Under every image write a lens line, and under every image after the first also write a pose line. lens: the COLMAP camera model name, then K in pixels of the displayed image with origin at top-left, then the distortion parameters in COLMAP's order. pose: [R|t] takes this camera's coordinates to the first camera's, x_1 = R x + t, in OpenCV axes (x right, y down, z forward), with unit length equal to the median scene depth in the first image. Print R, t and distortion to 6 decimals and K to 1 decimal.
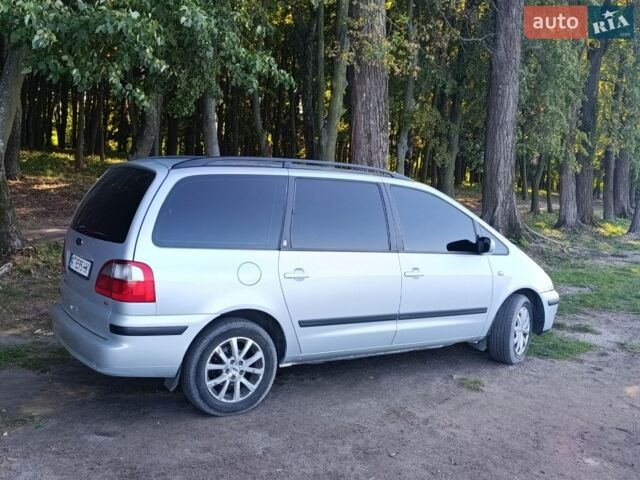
lens RADIAL K [[686.0, 0, 316.4], [0, 686.0, 225.3], [0, 0, 1]] dist [0.054452, 0.000000]
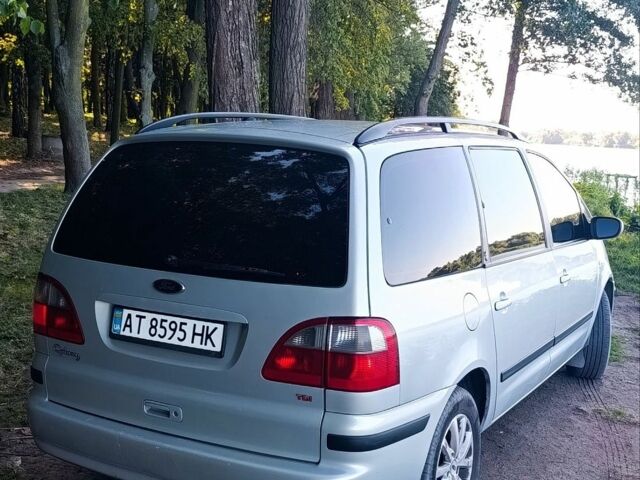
lens RADIAL K [[909.2, 0, 319.4], [0, 909.2, 242.9], [0, 0, 1]] dist [0.068683, 0.000000]
pose [[0.877299, -0.084551, 0.472438, -0.604825], [0.047356, 0.994806, 0.090101, -0.070965], [-0.477602, -0.056673, 0.876746, 0.357639]]
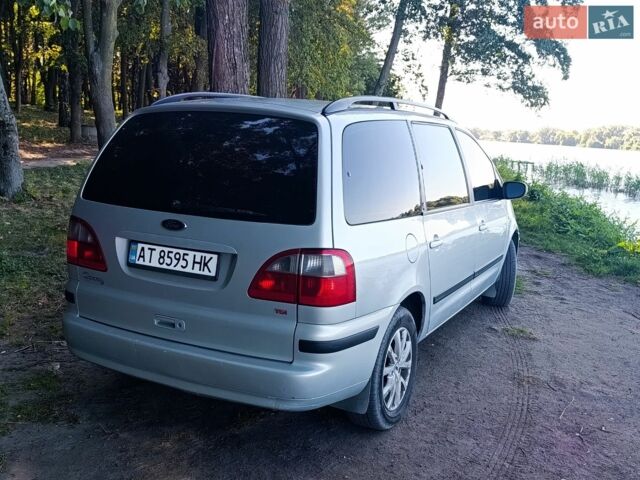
lens RADIAL K [[686.0, 0, 319.2], [0, 686.0, 233.3], [0, 0, 1]] dist [0.054452, 0.000000]
pose [[0.861274, -0.092470, 0.499657, -0.590265], [0.036624, 0.992042, 0.120464, -0.045719], [-0.506820, -0.085453, 0.857806, 0.382639]]
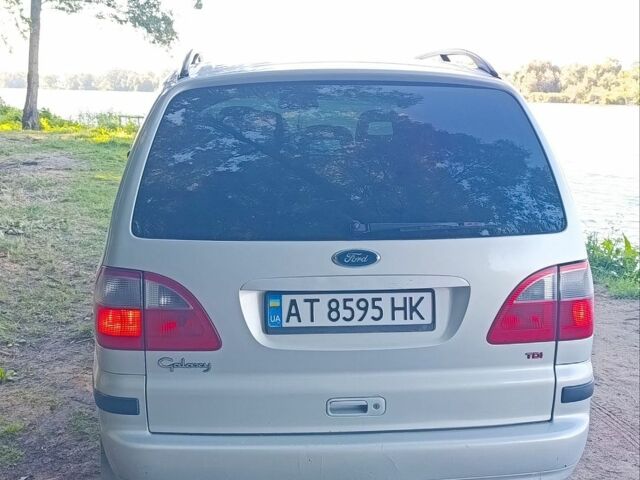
lens RADIAL K [[909.2, 0, 318.6], [0, 909.2, 237.5], [0, 0, 1]] dist [0.068683, 0.000000]
pose [[0.455416, -0.201685, 0.867133, -0.905943], [0.083484, 0.979384, 0.183948, -0.103318], [-0.886356, -0.011381, 0.462865, 0.803043]]
